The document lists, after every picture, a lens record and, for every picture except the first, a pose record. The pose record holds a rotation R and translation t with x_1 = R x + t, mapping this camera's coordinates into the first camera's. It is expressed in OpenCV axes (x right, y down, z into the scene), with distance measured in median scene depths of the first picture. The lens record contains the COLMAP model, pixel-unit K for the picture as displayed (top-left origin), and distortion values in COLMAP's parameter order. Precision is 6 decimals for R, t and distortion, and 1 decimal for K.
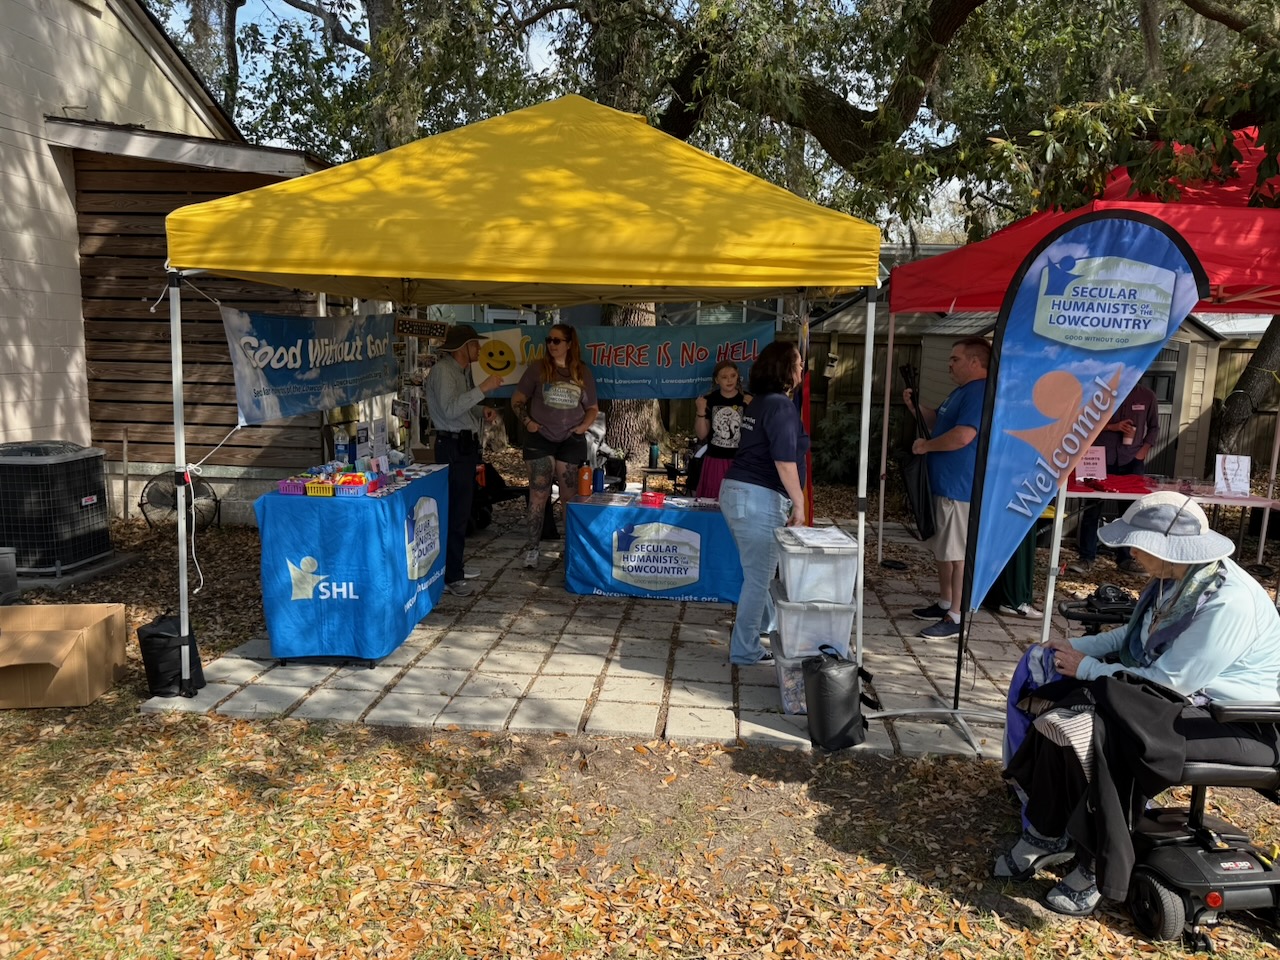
lens RADIAL K [[886.6, 0, 631.7], [0, 886.6, 493.8], [0, 0, 1]] dist [0.075478, -0.120097]
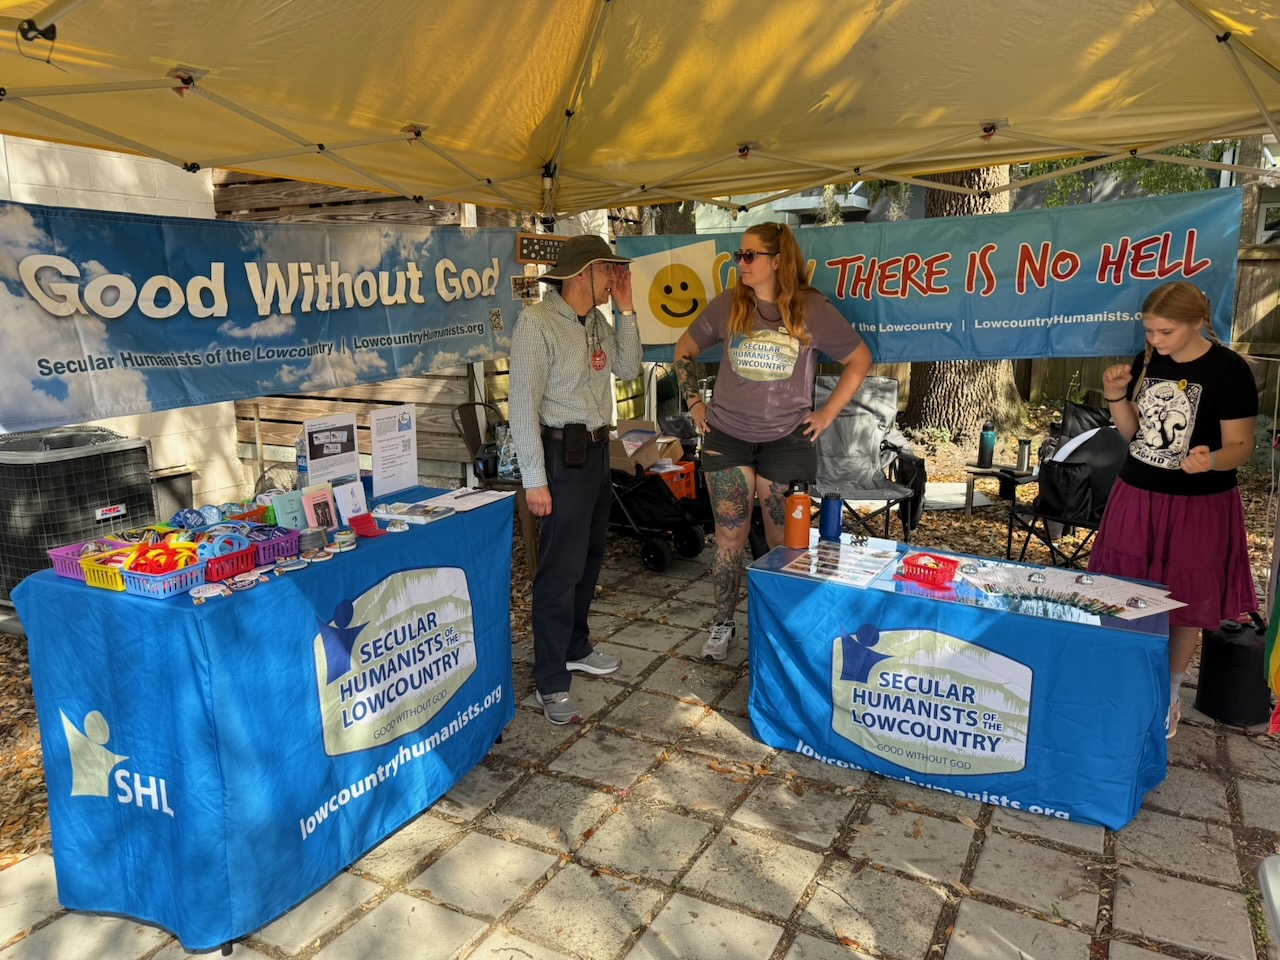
lens RADIAL K [[886.6, 0, 631.7], [0, 886.6, 493.8], [0, 0, 1]] dist [0.075478, -0.120097]
pose [[0.923347, 0.044718, -0.381354, 0.063107], [-0.026185, 0.998216, 0.053653, -0.063815], [0.383073, -0.039555, 0.922871, 0.546581]]
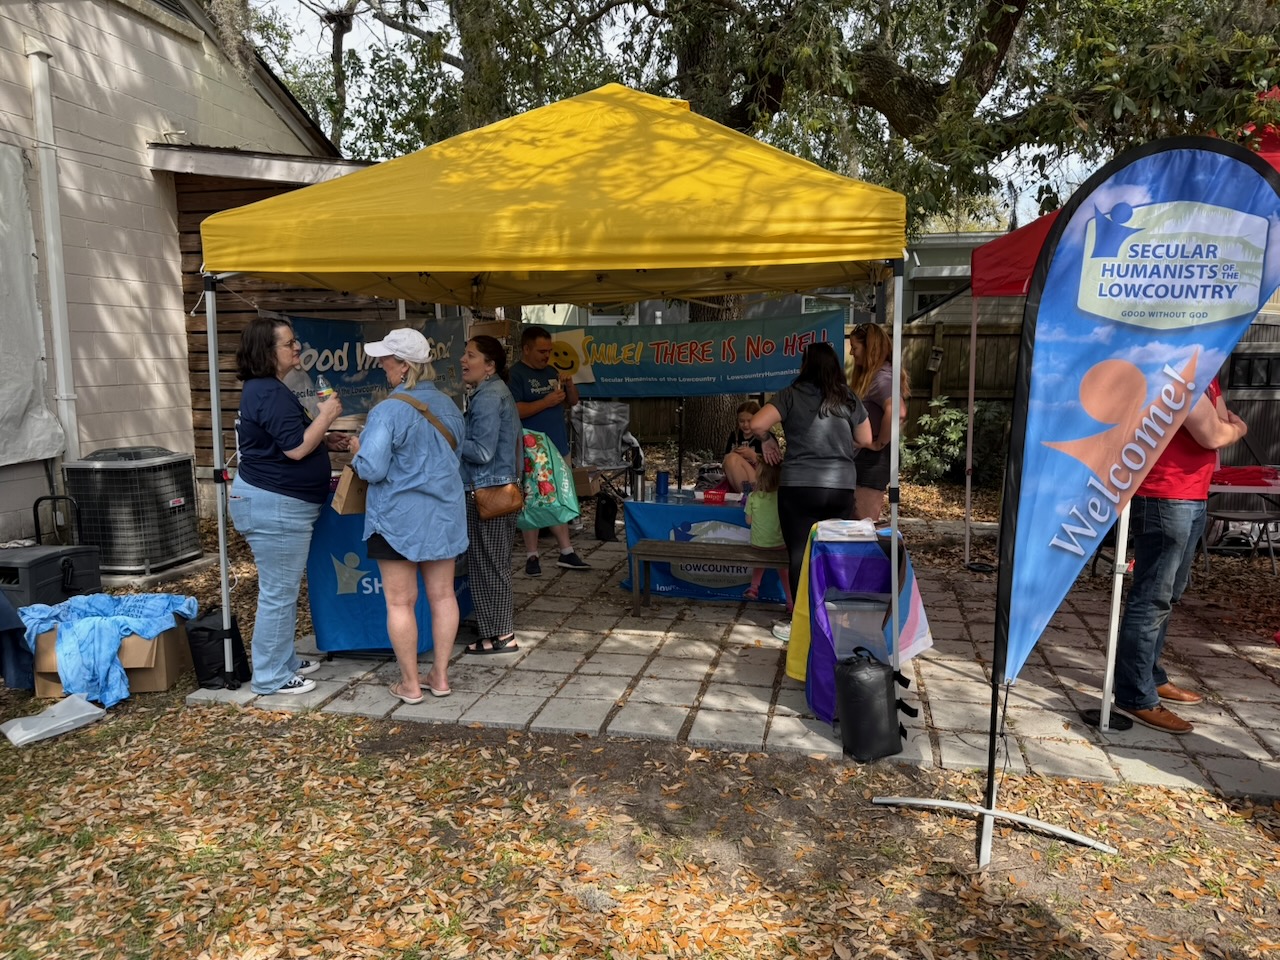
lens RADIAL K [[876.3, 0, 635.2], [0, 876.3, 482.9], [0, 0, 1]] dist [0.127598, -0.162272]
pose [[0.990497, -0.009929, -0.137175, 0.080008], [0.007052, 0.999745, -0.021445, 0.011851], [0.137352, 0.020274, 0.990315, 0.032287]]
